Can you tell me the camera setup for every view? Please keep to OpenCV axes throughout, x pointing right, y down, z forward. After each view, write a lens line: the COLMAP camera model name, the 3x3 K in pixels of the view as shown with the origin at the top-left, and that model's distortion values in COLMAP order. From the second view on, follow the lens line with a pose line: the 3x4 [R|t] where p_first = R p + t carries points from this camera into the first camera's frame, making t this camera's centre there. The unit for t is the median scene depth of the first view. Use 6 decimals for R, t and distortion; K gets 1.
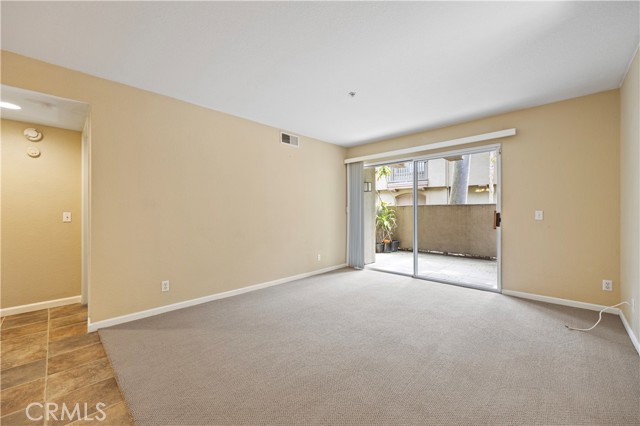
lens RADIAL K [[260.9, 0, 316.4], [0, 260.9, 214.7], [0, 0, 1]] dist [0.001205, -0.000516]
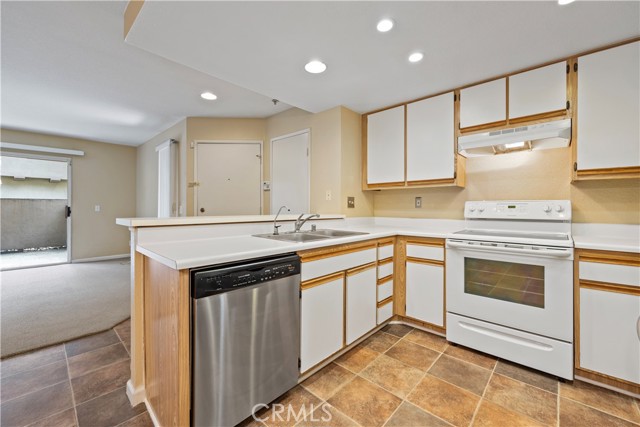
lens RADIAL K [[260.9, 0, 318.2], [0, 260.9, 207.5], [0, 0, 1]] dist [0.001205, -0.000516]
pose [[-0.015925, 0.001924, 0.999871, -0.388912], [0.005739, 0.999982, -0.001833, 0.003419], [-0.999857, 0.005710, -0.015936, -0.170920]]
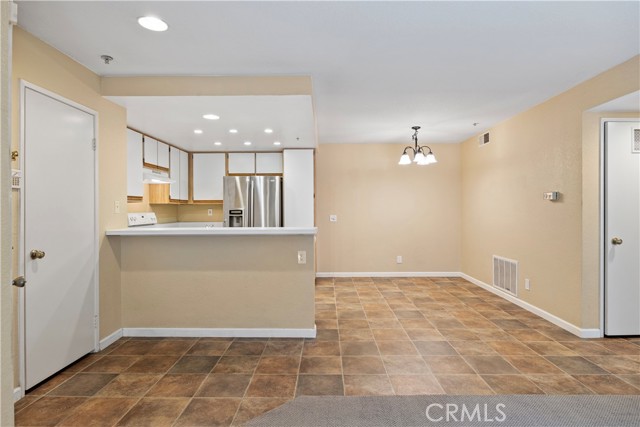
lens RADIAL K [[351.7, 0, 321.3], [0, 351.7, 216.6], [0, 0, 1]] dist [-0.006382, 0.000936]
pose [[-0.724649, 0.019767, -0.688835, 0.194760], [-0.002891, 0.999493, 0.031723, -0.021374], [0.689112, 0.024980, -0.724224, 0.373371]]
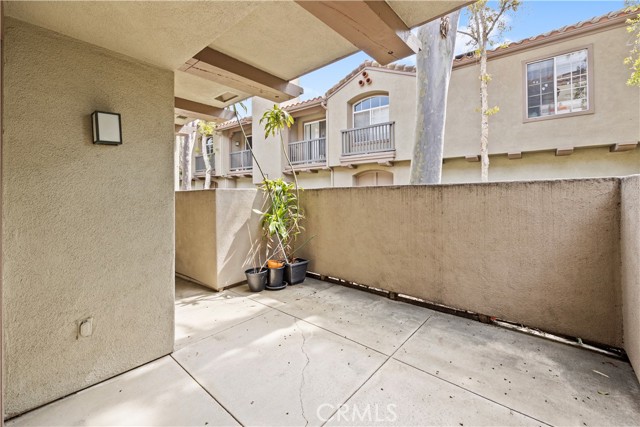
lens RADIAL K [[260.9, 0, 330.8], [0, 260.9, 194.4], [0, 0, 1]] dist [0.001205, -0.000516]
pose [[0.997561, -0.010192, 0.069059, 0.373702], [0.010964, 0.999881, -0.010819, -0.020413], [-0.068940, 0.011550, 0.997554, 0.580672]]
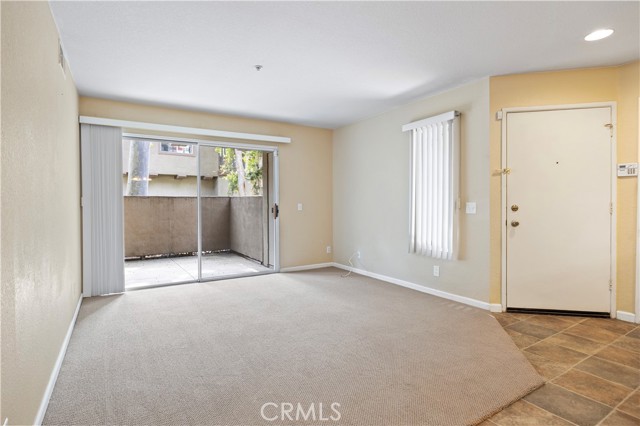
lens RADIAL K [[333.1, 0, 319.7], [0, 333.1, 210.8], [0, 0, 1]] dist [-0.005409, -0.000898]
pose [[0.238117, -0.019749, 0.971036, -0.379573], [0.015161, 0.999747, 0.016615, -0.002305], [-0.971118, 0.010765, 0.238356, 0.241839]]
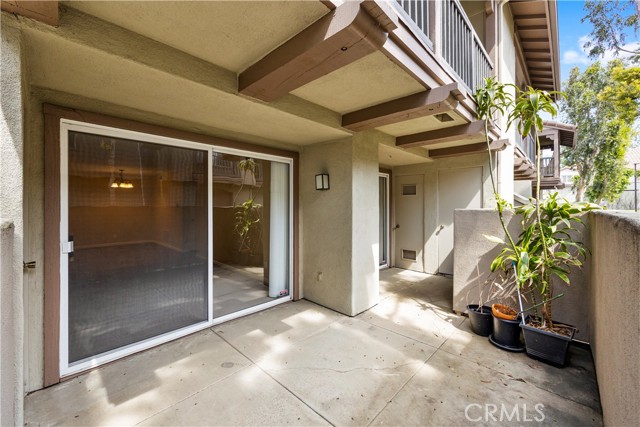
lens RADIAL K [[260.9, 0, 321.1], [0, 260.9, 207.4], [0, 0, 1]] dist [0.001205, -0.000516]
pose [[0.007585, 0.015802, -0.999846, 0.696231], [-0.007427, 0.999848, 0.015746, -0.048998], [0.999944, 0.007306, 0.007701, 0.850332]]
